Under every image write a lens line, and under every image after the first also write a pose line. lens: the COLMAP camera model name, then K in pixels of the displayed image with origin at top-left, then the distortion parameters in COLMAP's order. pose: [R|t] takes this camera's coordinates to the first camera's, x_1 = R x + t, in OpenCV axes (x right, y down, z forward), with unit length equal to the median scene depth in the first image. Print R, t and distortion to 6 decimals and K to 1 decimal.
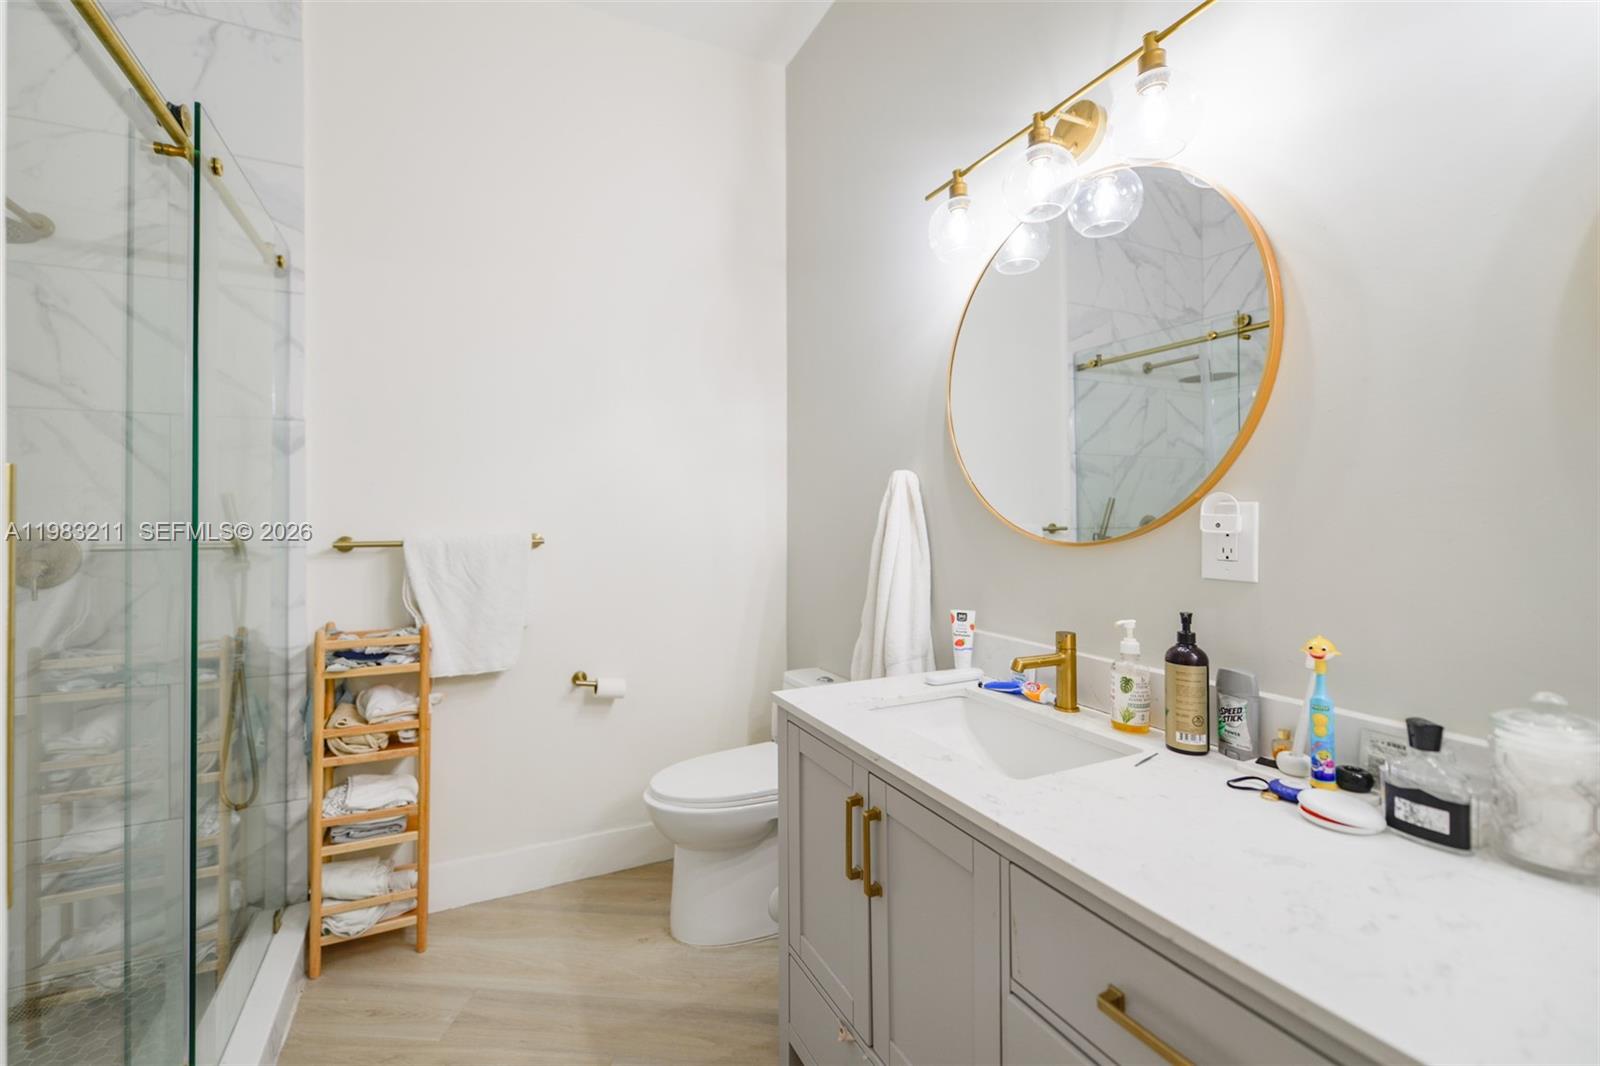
lens RADIAL K [[648.0, 0, 800.1], [0, 648.0, 517.4], [0, 0, 1]] dist [-0.000146, -0.000095]
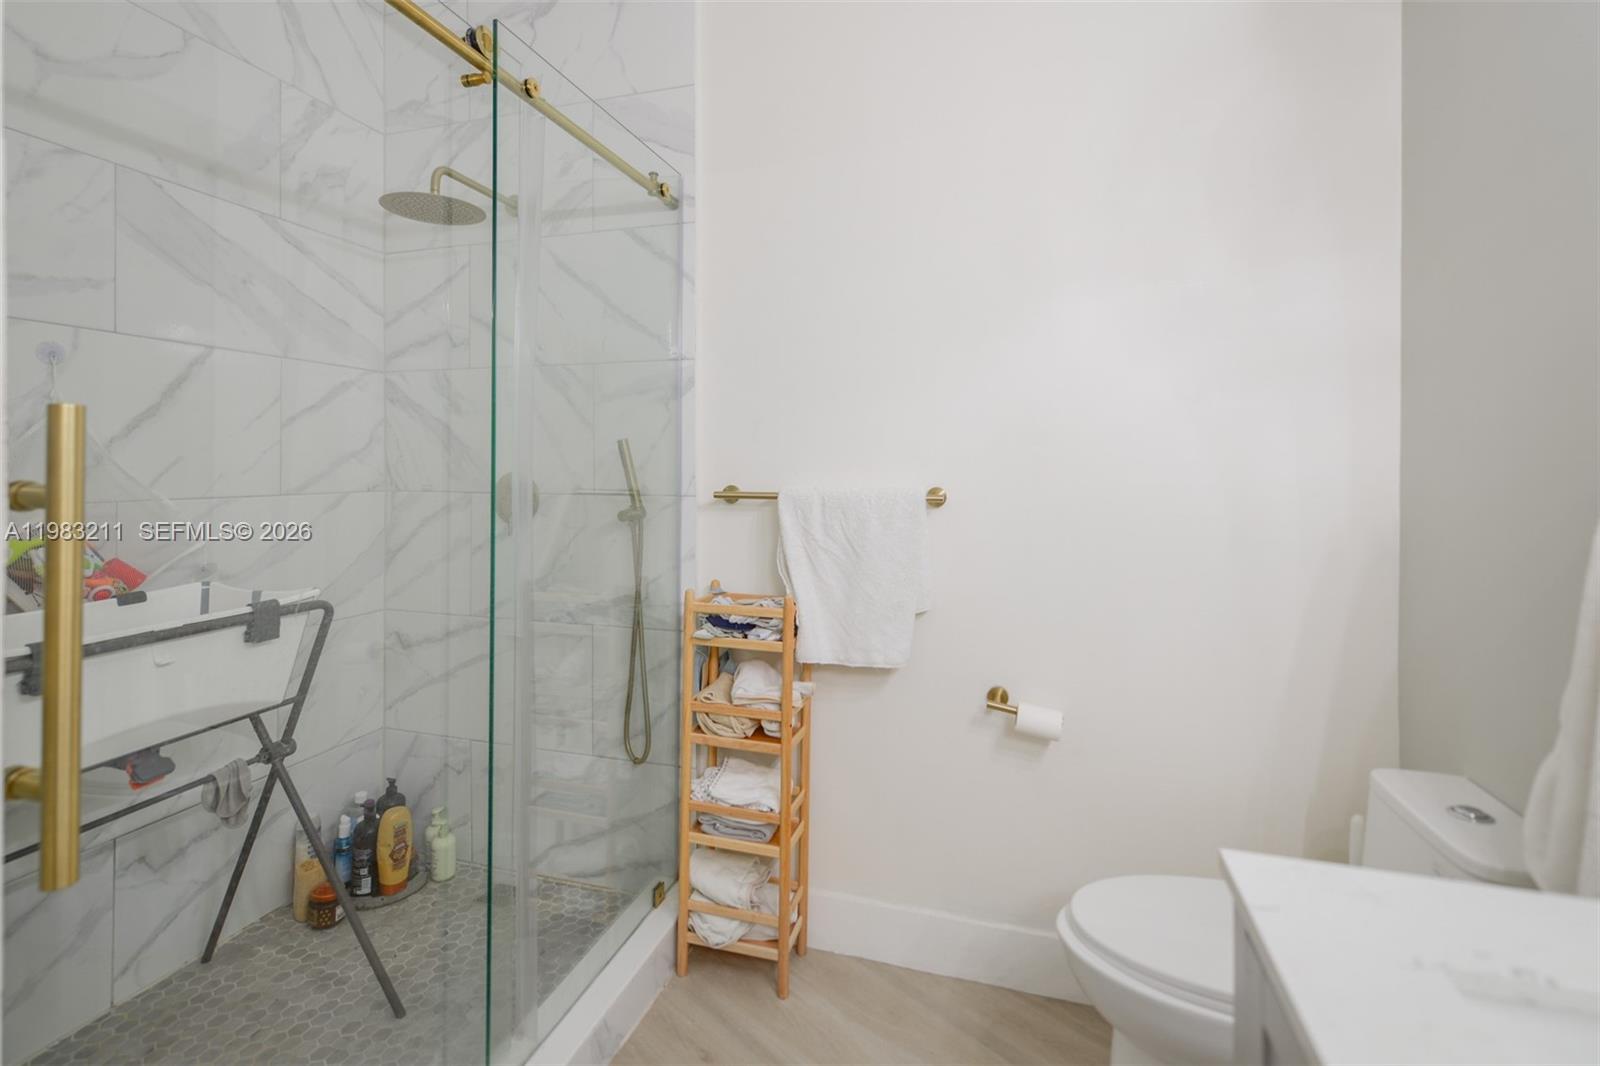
lens RADIAL K [[755.9, 0, 798.6], [0, 755.9, 464.5], [0, 0, 1]] dist [0.002181, 0.000097]
pose [[0.709787, 0.002806, -0.704411, 0.099466], [-0.004473, 0.999990, -0.000524, 0.000632], [0.704403, 0.003523, 0.709792, 0.342663]]
